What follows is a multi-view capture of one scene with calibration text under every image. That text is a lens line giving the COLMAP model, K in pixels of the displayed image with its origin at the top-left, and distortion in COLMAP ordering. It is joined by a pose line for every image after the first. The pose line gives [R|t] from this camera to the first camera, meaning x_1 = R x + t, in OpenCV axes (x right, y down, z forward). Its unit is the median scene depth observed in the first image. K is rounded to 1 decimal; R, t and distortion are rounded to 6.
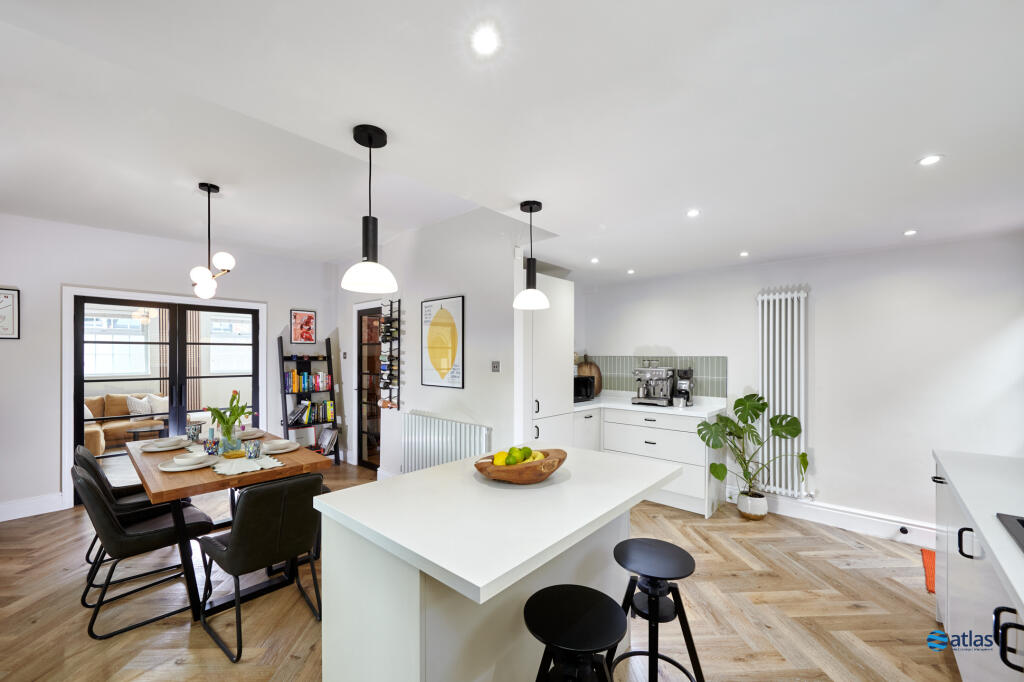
lens RADIAL K [[398.2, 0, 511.3], [0, 398.2, 351.5], [0, 0, 1]] dist [-0.000329, -0.000002]
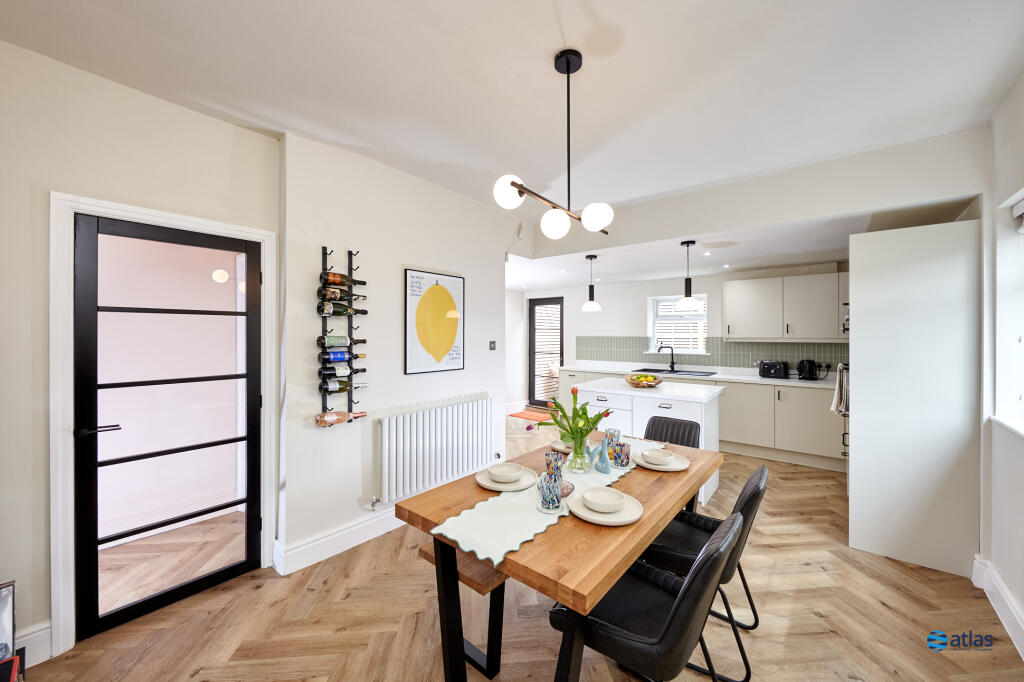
lens RADIAL K [[381.8, 0, 515.5], [0, 381.8, 336.1], [0, 0, 1]] dist [0.000423, 0.000002]
pose [[-0.054944, -0.007229, 0.998463, -1.037255], [-0.007687, 0.999947, 0.006817, 0.001249], [-0.998460, -0.007300, -0.054996, 0.867497]]
